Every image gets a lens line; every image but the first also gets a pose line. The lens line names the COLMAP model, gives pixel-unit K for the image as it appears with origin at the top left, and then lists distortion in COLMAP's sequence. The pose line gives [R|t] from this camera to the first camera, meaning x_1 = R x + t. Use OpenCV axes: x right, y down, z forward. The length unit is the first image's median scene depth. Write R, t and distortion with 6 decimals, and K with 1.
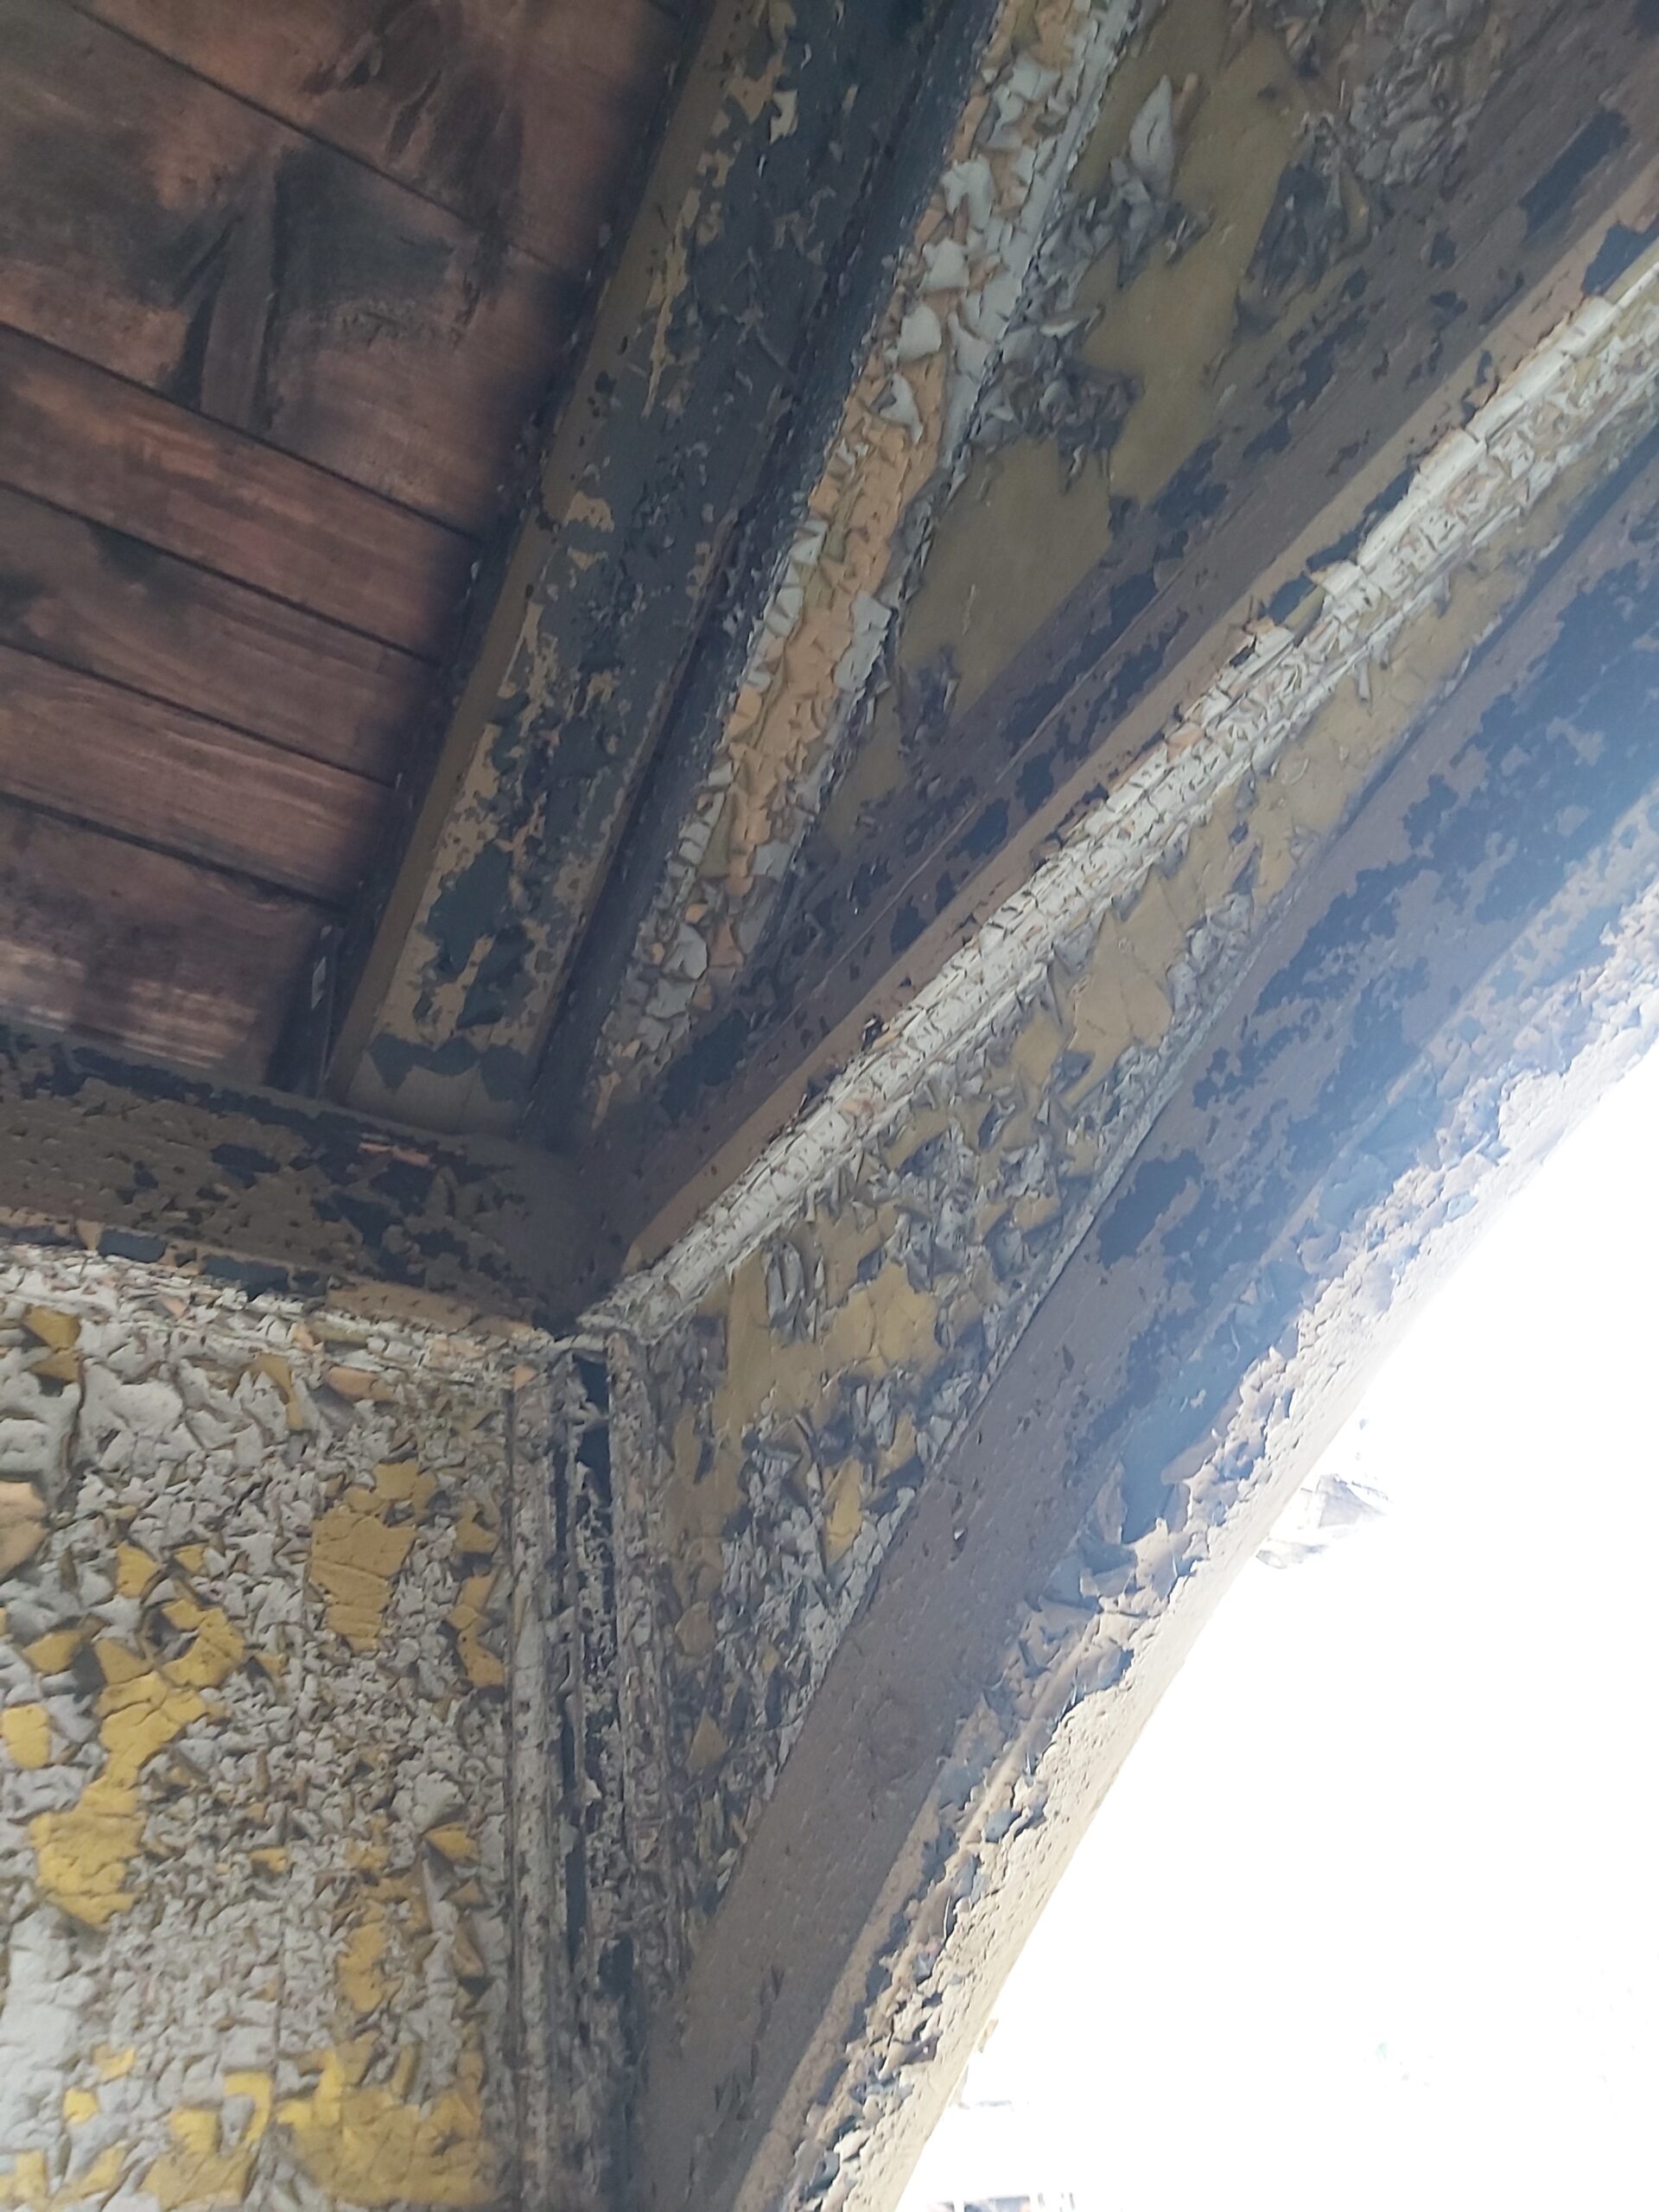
lens RADIAL K [[1694.2, 0, 829.5], [0, 1694.2, 1106.0], [0, 0, 1]] dist [0.085584, -0.180397]
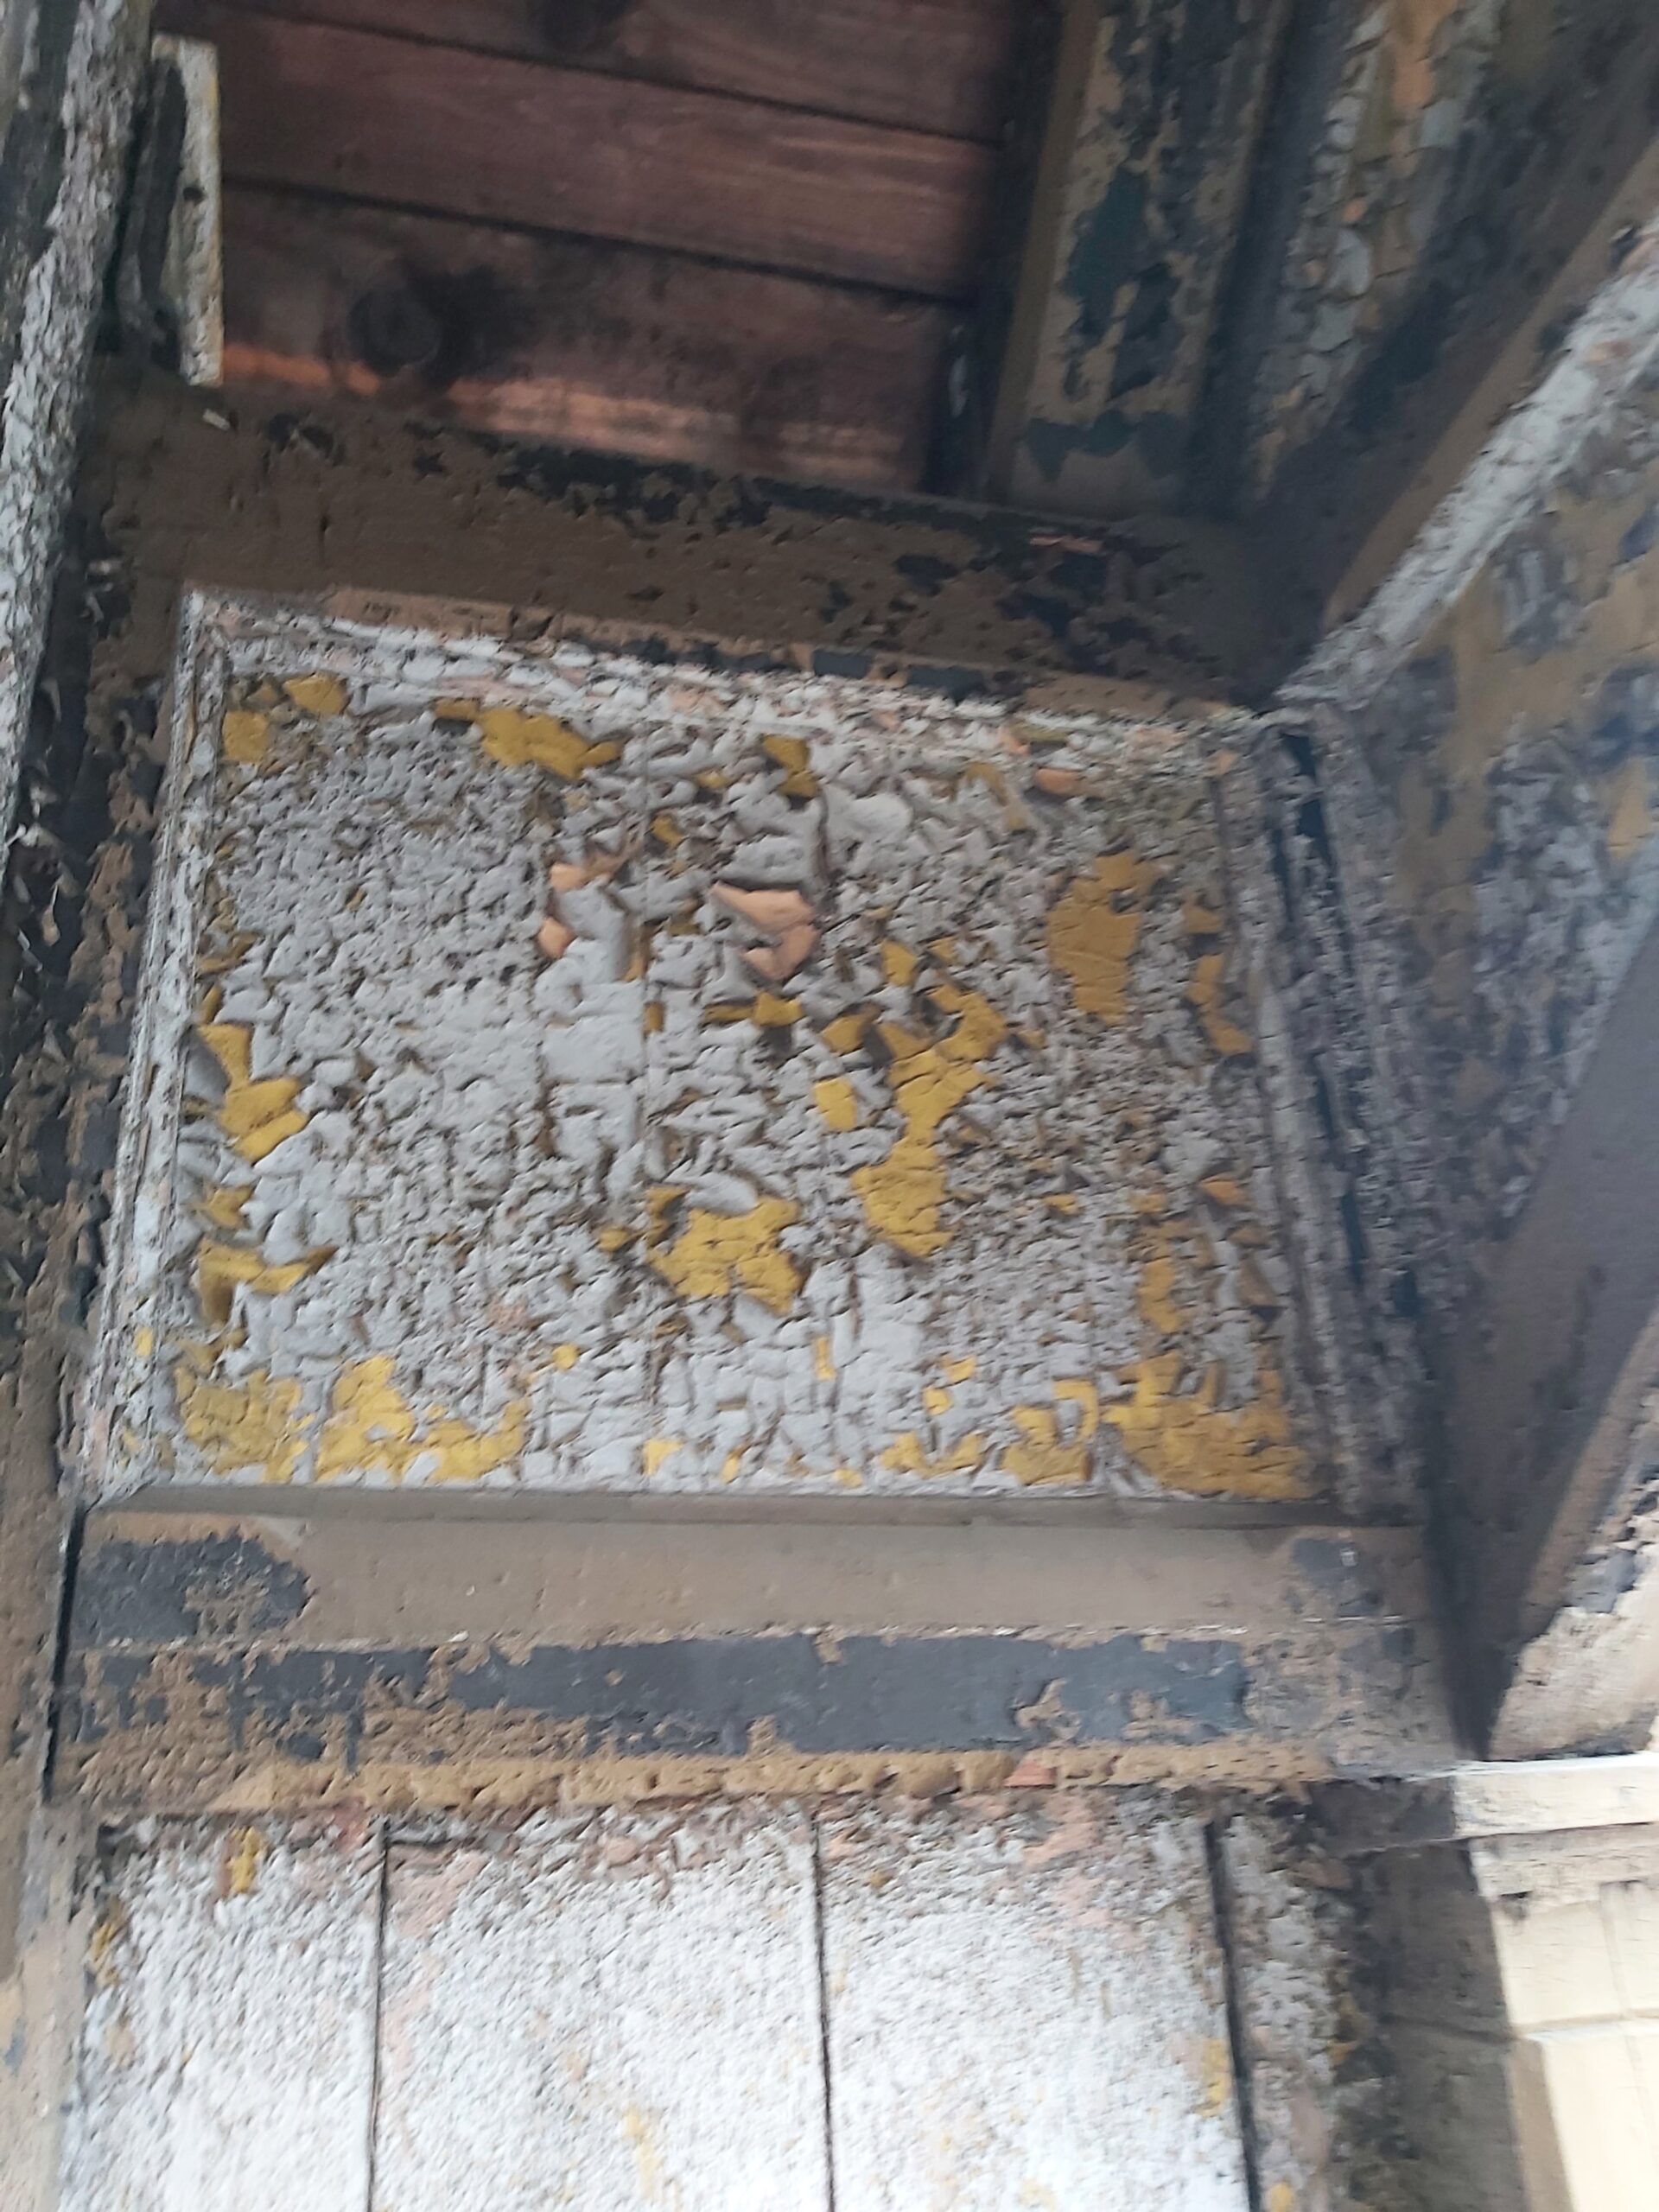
lens RADIAL K [[1675.9, 0, 843.6], [0, 1675.9, 1087.6], [0, 0, 1]] dist [0.133625, -0.252425]
pose [[0.931198, -0.079415, -0.355757, -0.062911], [0.169913, 0.958029, 0.230890, 0.089566], [0.322490, -0.275452, 0.905608, 0.008071]]
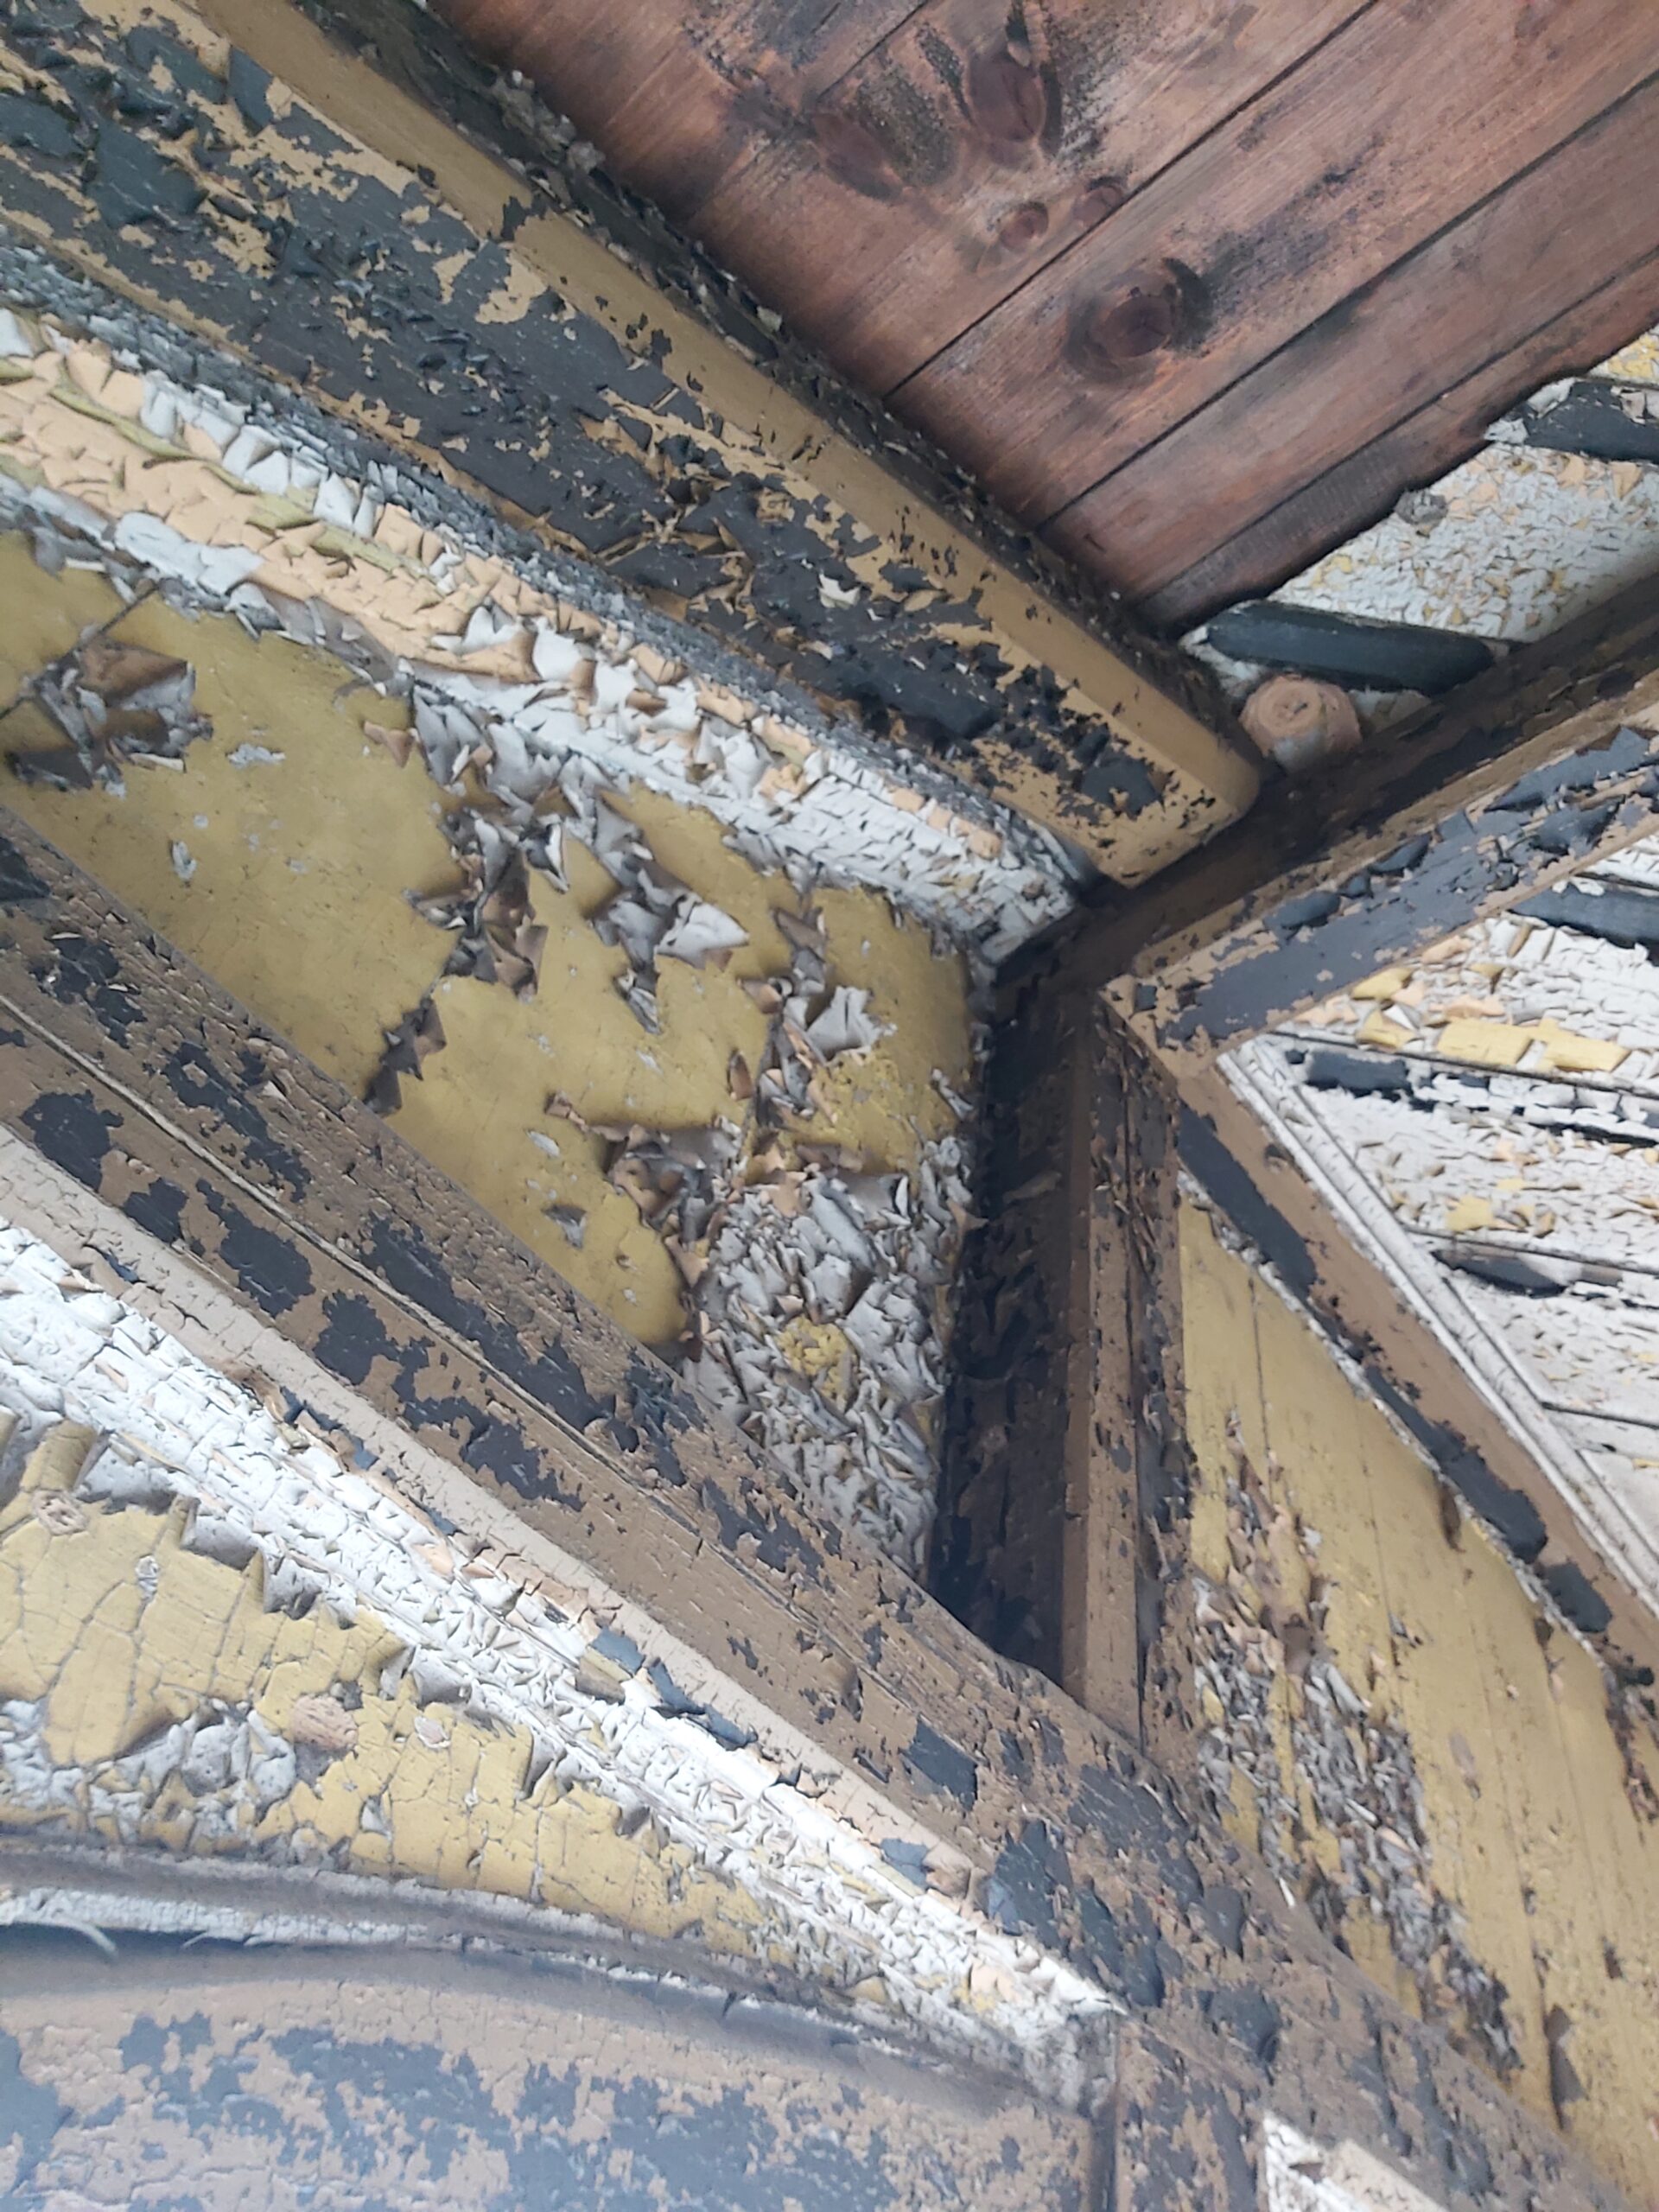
lens RADIAL K [[1675.9, 0, 843.6], [0, 1675.9, 1087.6], [0, 0, 1]] dist [0.133625, -0.252425]
pose [[-0.296278, 0.794106, 0.530675, -0.306573], [-0.644802, 0.243584, -0.724497, 0.123485], [-0.704591, -0.556833, 0.439872, 0.498629]]
